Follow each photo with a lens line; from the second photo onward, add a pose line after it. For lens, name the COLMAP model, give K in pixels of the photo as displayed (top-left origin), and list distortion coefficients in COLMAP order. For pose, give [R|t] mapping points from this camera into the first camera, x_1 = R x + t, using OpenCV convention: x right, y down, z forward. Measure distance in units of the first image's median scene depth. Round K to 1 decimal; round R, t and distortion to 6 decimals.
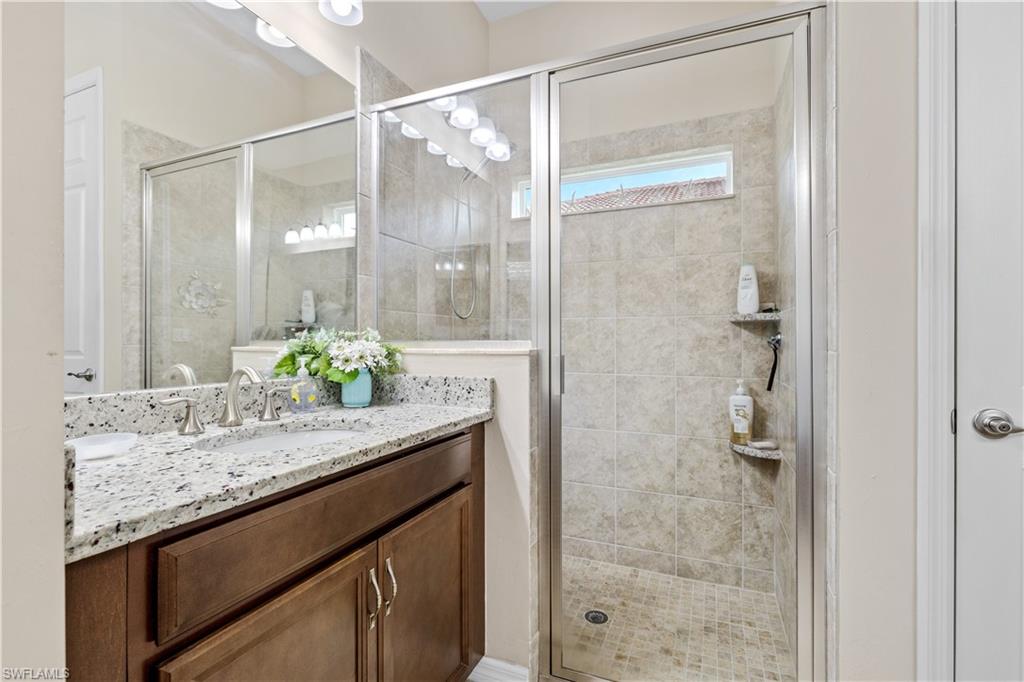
lens RADIAL K [[462.8, 0, 511.8], [0, 462.8, 343.1], [0, 0, 1]] dist [0.001850, -0.000153]
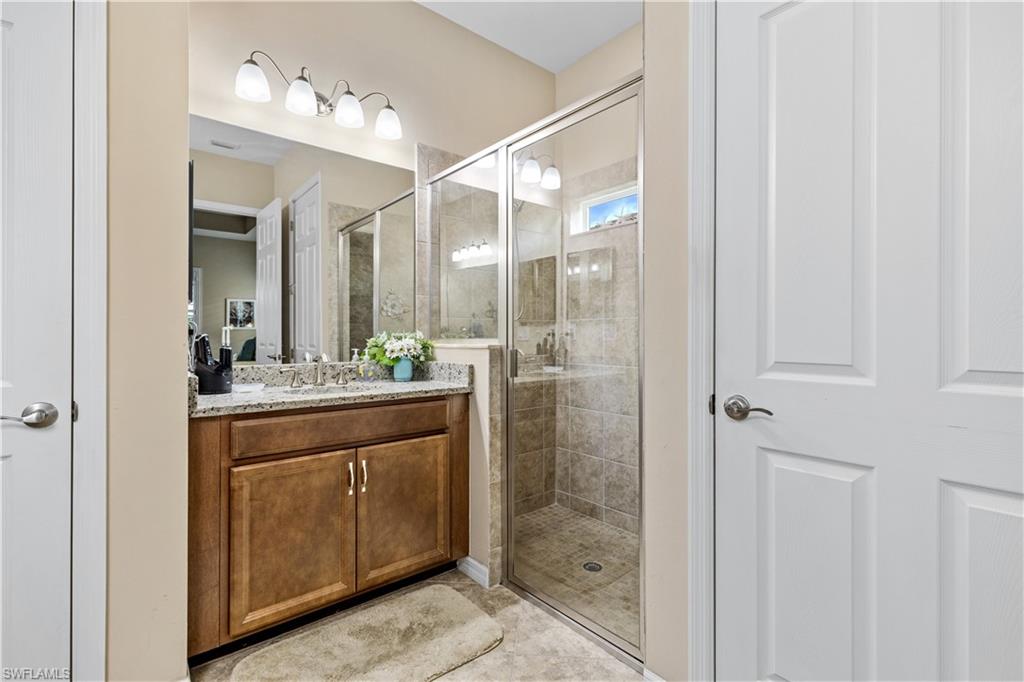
lens RADIAL K [[462.8, 0, 509.3], [0, 462.8, 337.1], [0, 0, 1]] dist [0.001850, -0.000153]
pose [[0.889360, -0.004054, -0.457191, 0.699075], [0.002023, 0.999986, -0.004931, -0.002536], [0.457204, 0.003460, 0.889355, -0.224652]]
